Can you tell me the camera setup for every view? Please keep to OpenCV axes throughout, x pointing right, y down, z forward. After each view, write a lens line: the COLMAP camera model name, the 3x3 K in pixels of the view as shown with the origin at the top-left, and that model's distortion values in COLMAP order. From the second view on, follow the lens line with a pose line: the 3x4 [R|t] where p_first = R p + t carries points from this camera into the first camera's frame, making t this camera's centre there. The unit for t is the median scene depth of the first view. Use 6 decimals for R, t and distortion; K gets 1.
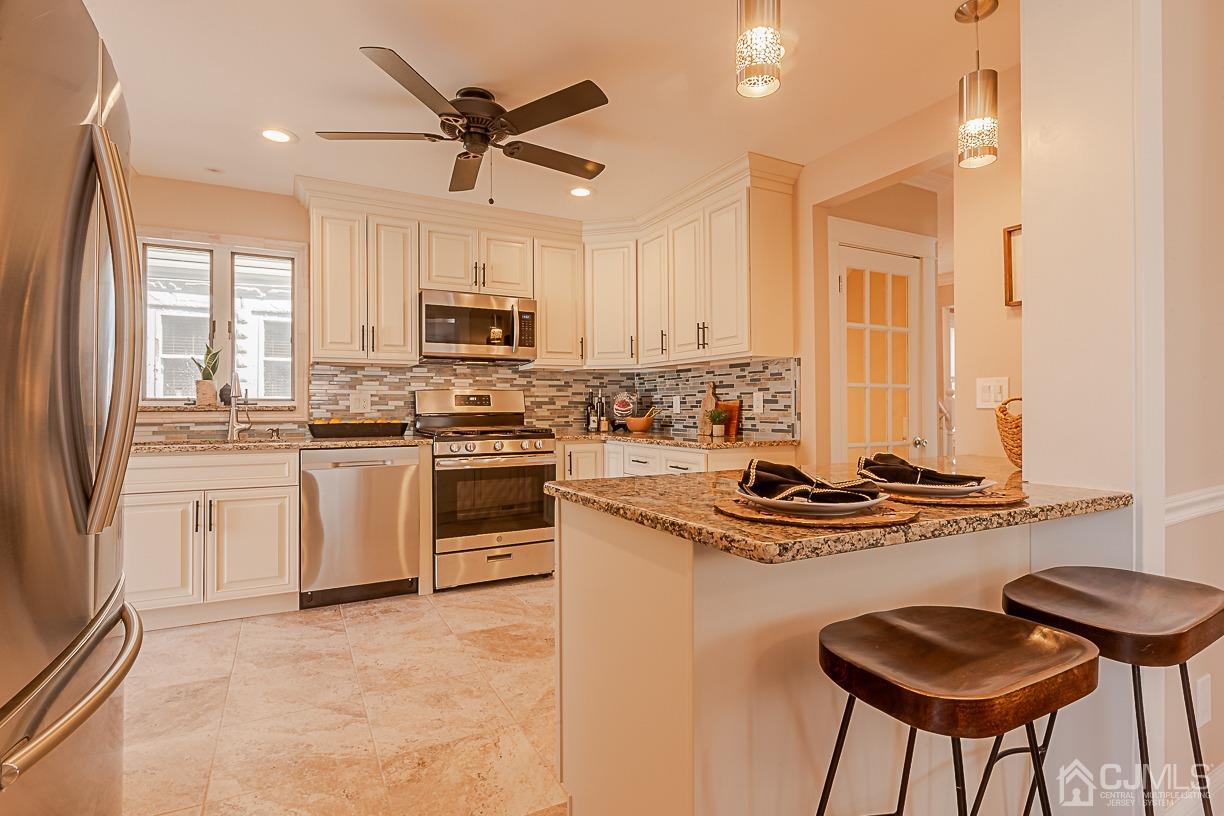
lens RADIAL K [[614.3, 0, 616.6], [0, 614.3, 402.9], [0, 0, 1]] dist [-0.000250, -0.000528]
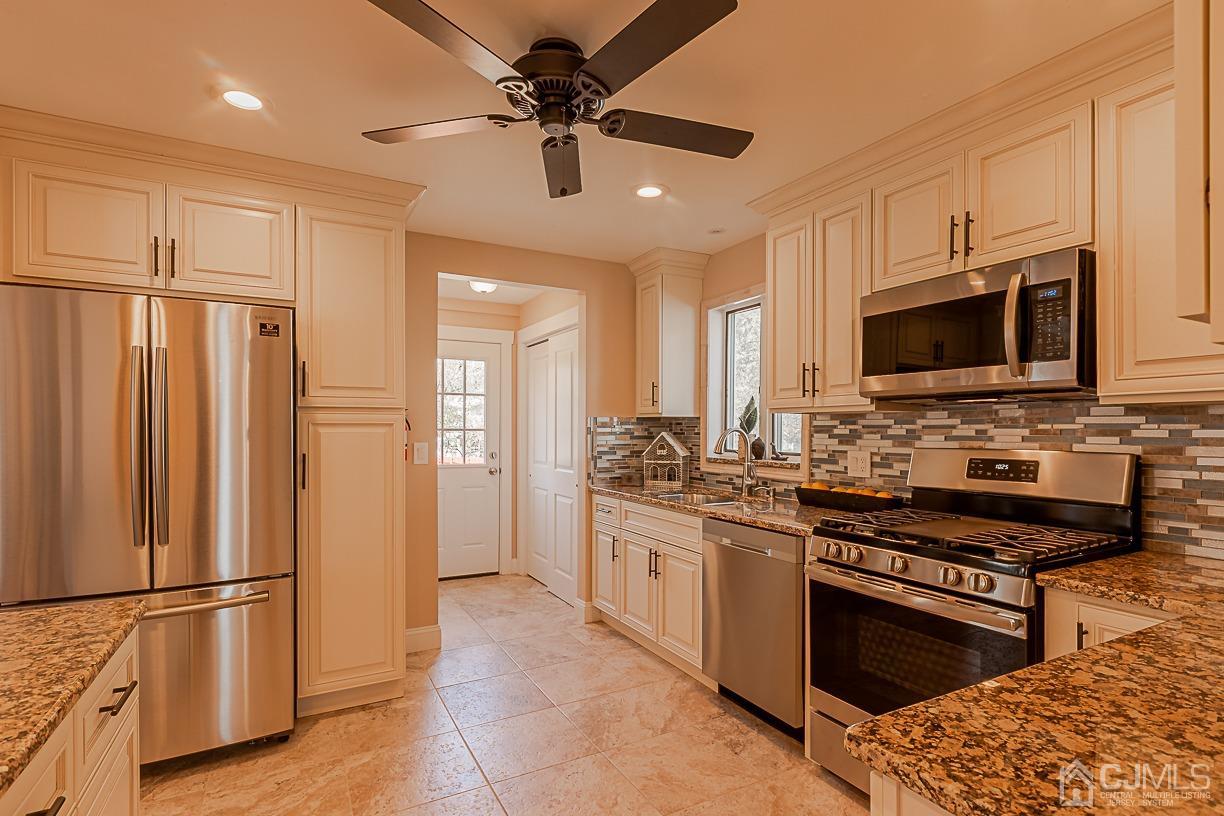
lens RADIAL K [[614.3, 0, 619.6], [0, 614.3, 428.3], [0, 0, 1]] dist [-0.000250, -0.000528]
pose [[-0.007176, 0.003426, -0.999968, 0.330597], [0.002530, 0.999991, 0.003408, -0.047166], [0.999971, -0.002505, -0.007184, 0.747204]]
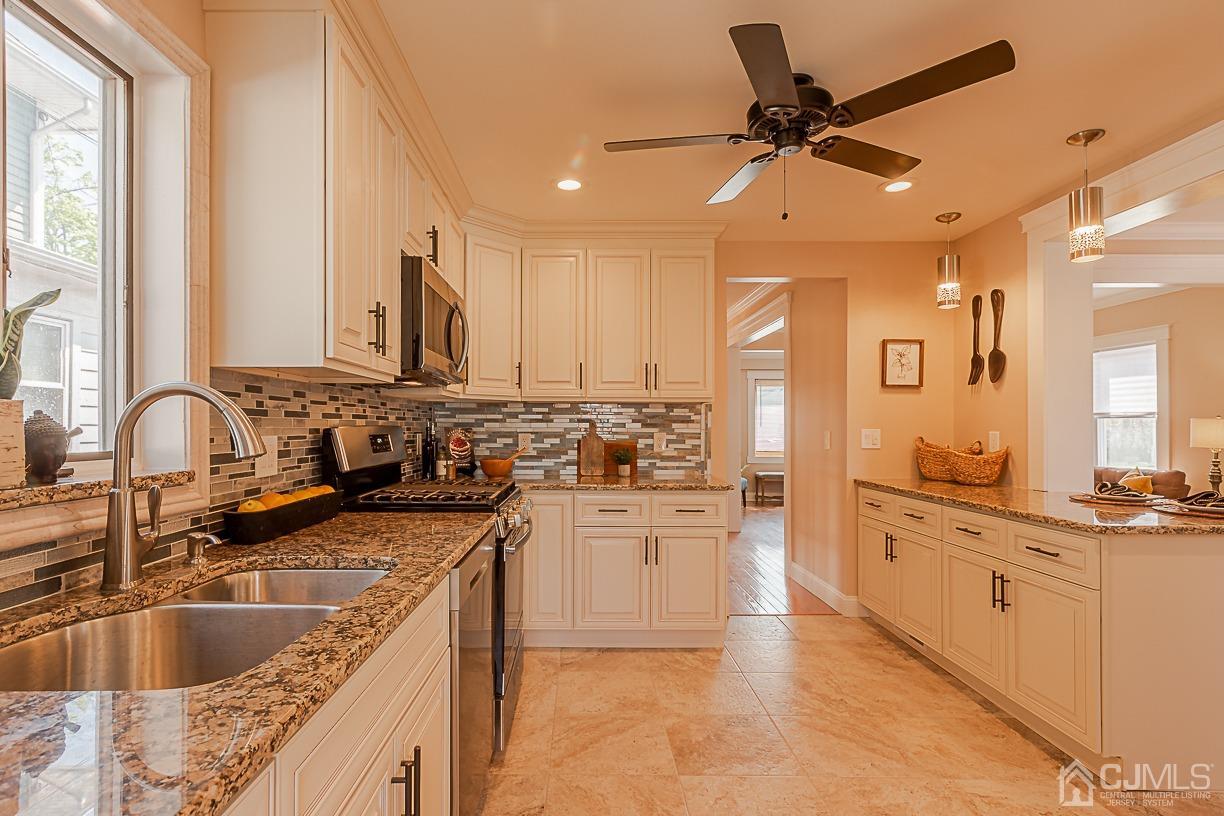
lens RADIAL K [[614.3, 0, 598.0], [0, 614.3, 422.0], [0, 0, 1]] dist [-0.000250, -0.000528]
pose [[0.464302, 0.009377, 0.885627, -0.745984], [-0.012056, 0.999918, -0.004267, -0.029204], [-0.885595, -0.008696, 0.464377, 0.584232]]
